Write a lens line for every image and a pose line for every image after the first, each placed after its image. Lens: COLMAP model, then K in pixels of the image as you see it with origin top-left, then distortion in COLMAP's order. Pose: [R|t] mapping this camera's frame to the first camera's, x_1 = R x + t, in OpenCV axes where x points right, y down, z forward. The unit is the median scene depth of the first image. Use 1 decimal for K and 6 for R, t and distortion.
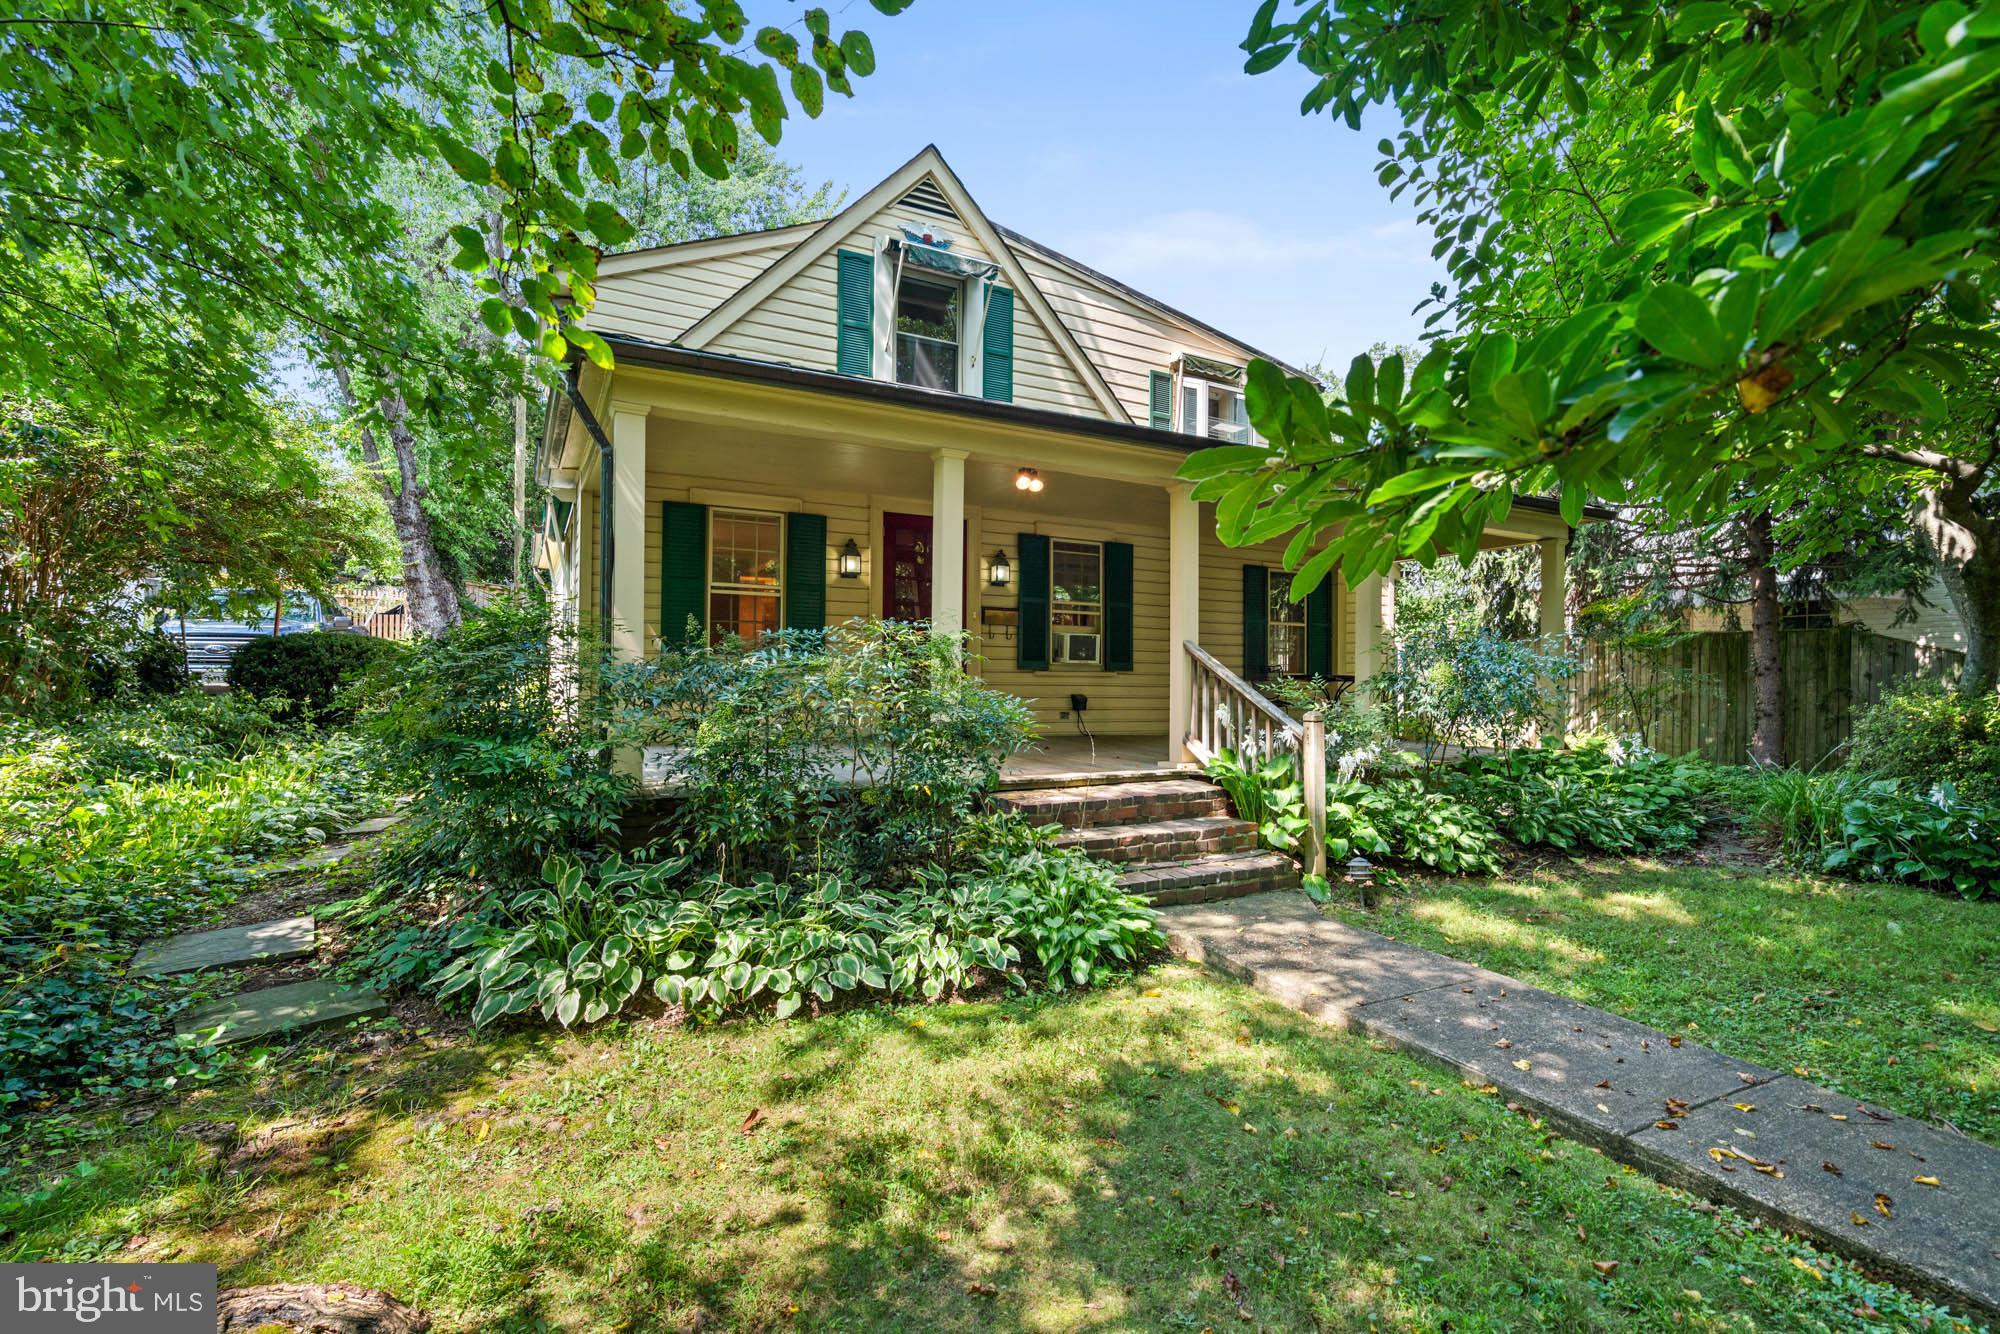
lens RADIAL K [[894.5, 0, 994.9], [0, 894.5, 666.1], [0, 0, 1]] dist [-0.003704, 0.000377]
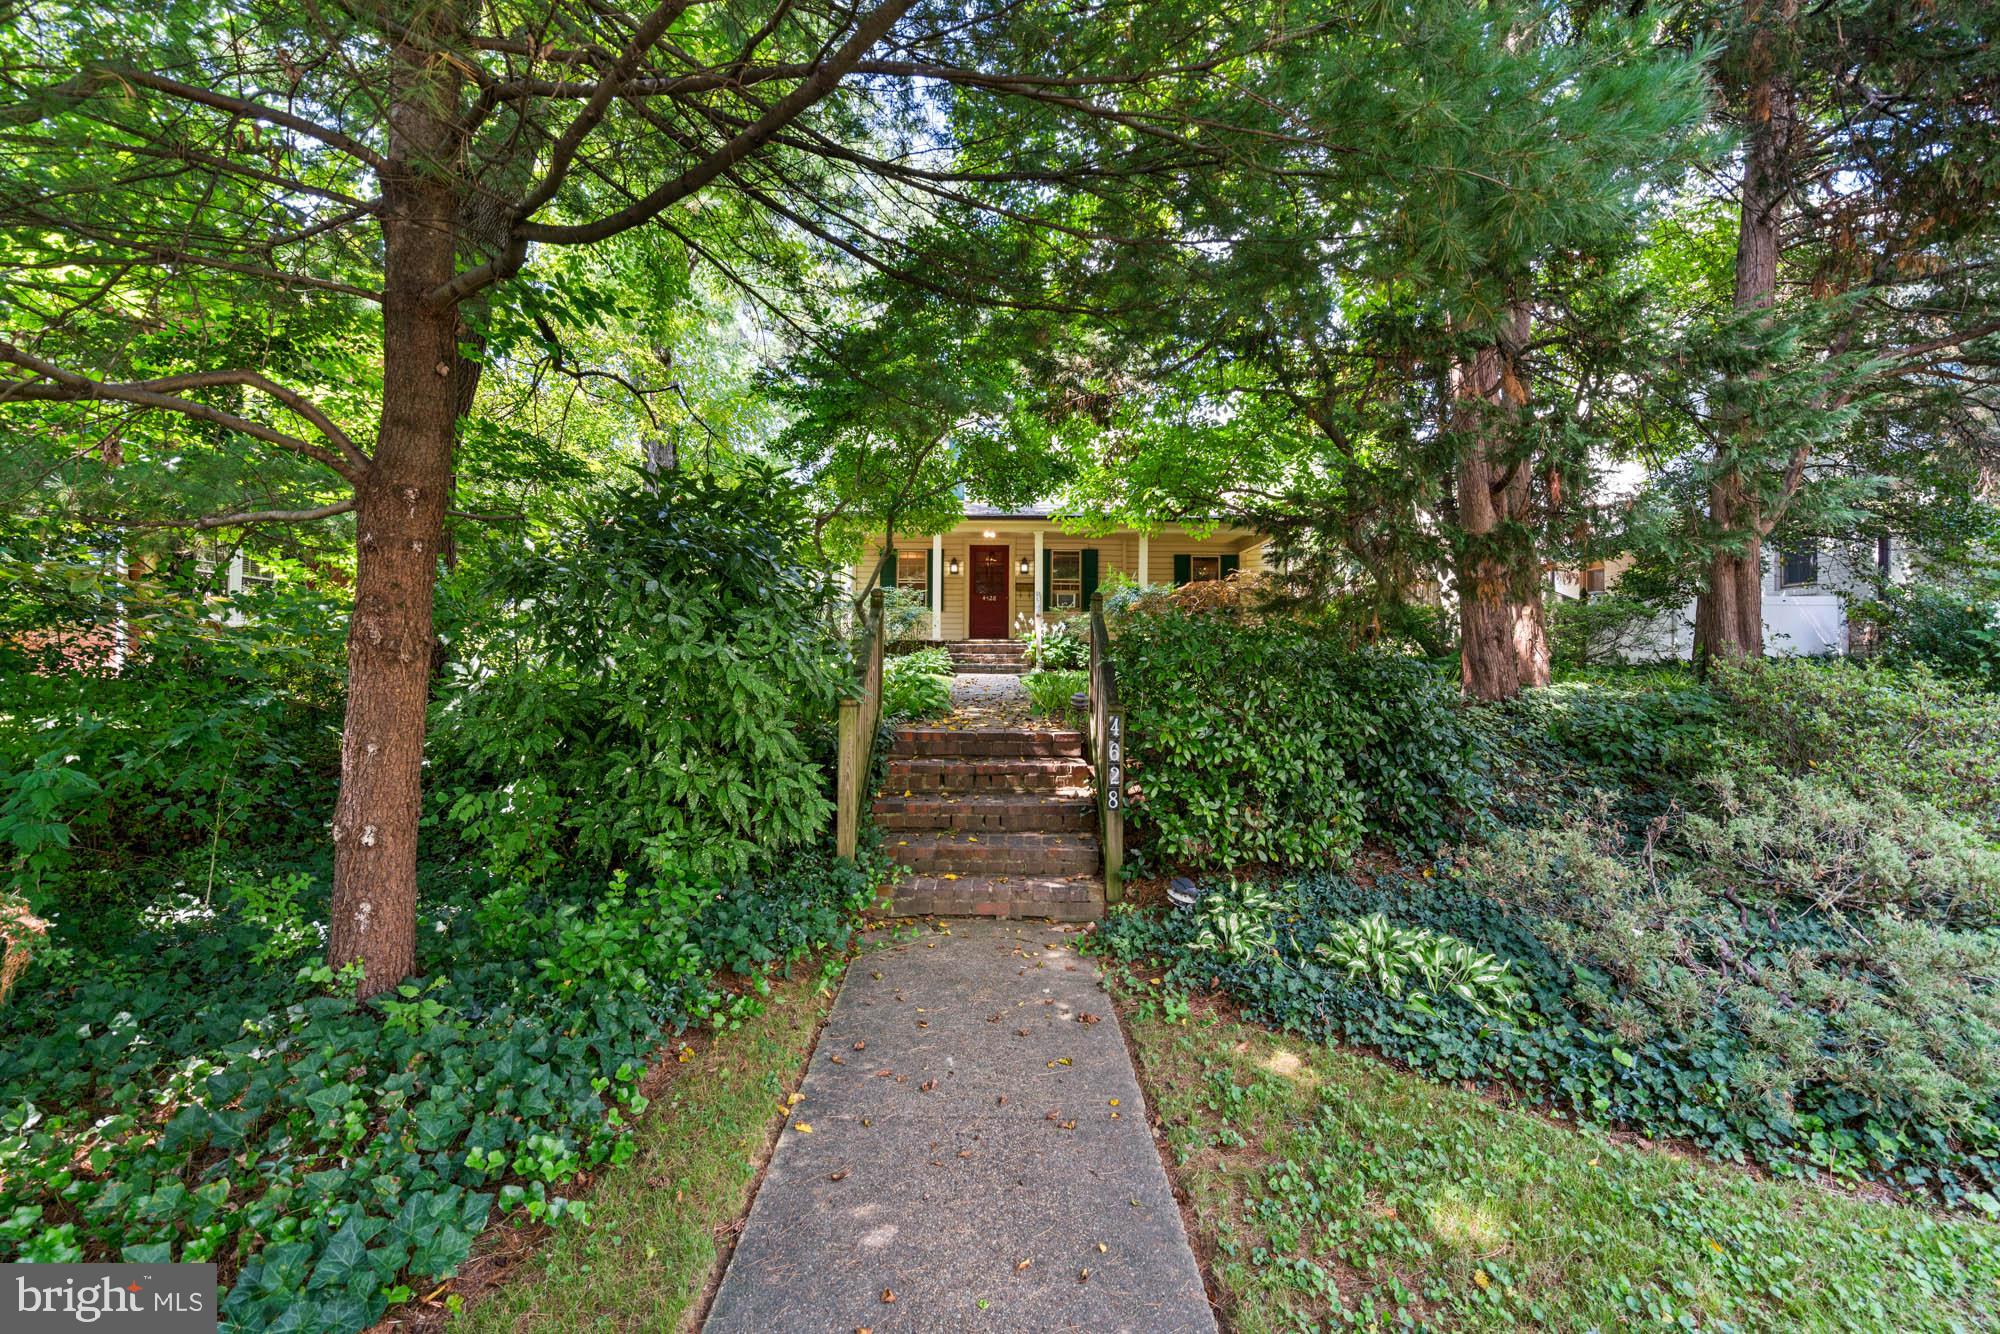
lens RADIAL K [[894.5, 0, 994.9], [0, 894.5, 666.1], [0, 0, 1]] dist [-0.003704, 0.000377]
pose [[0.884049, -0.008095, -0.467325, 0.980228], [0.011492, 0.999924, 0.004418, 0.130044], [0.467253, -0.009276, 0.884075, -1.003509]]
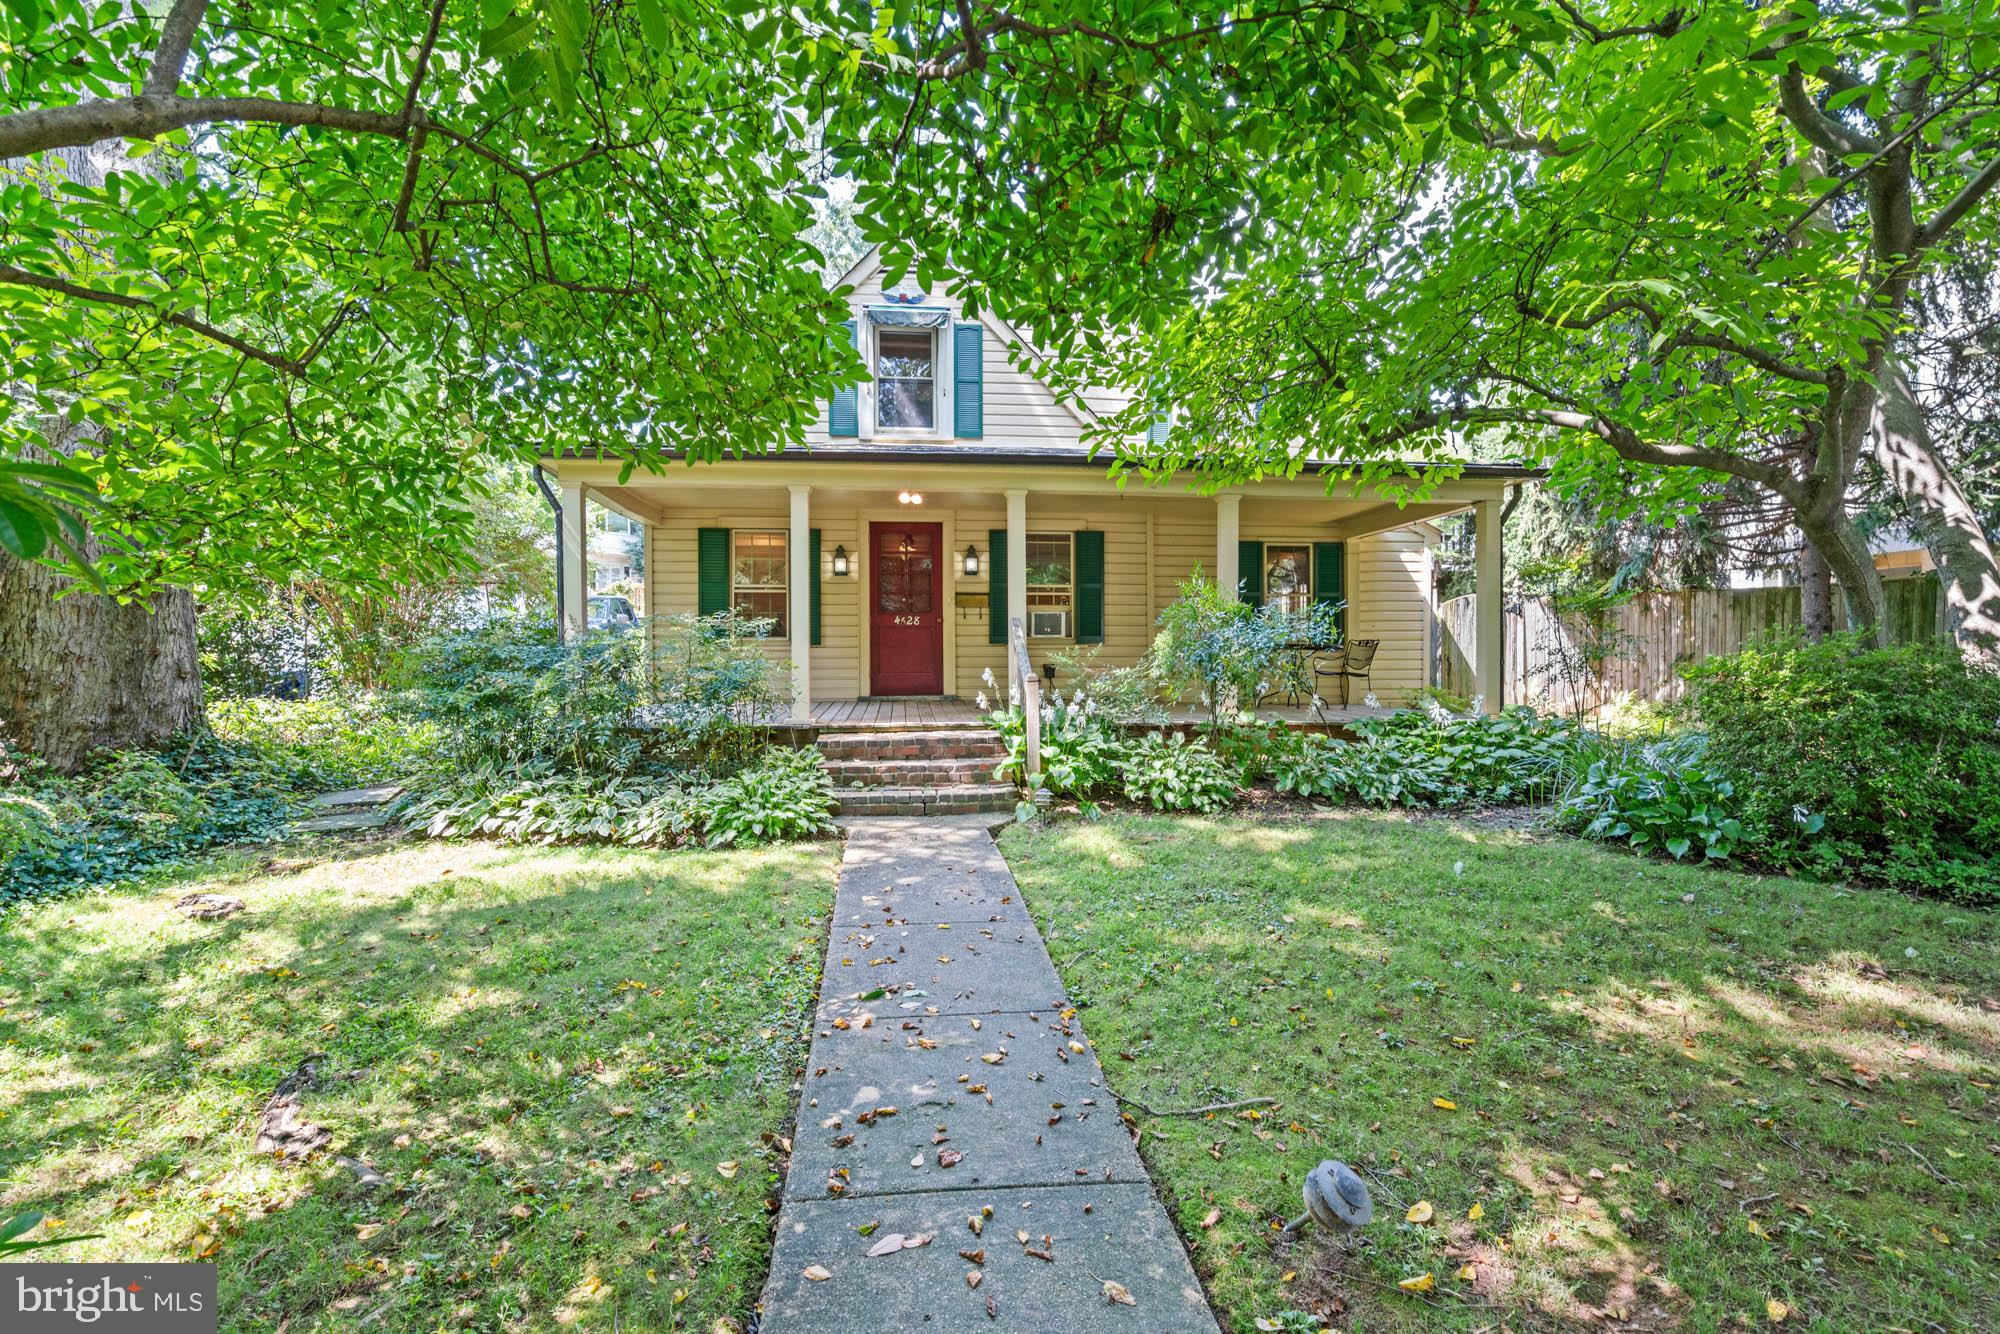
lens RADIAL K [[894.5, 0, 994.9], [0, 894.5, 666.1], [0, 0, 1]] dist [-0.003704, 0.000377]
pose [[0.931579, -0.009455, -0.363415, 0.475067], [0.019167, 0.999549, 0.023126, 0.006433], [0.363033, -0.028510, 0.931340, -0.118524]]
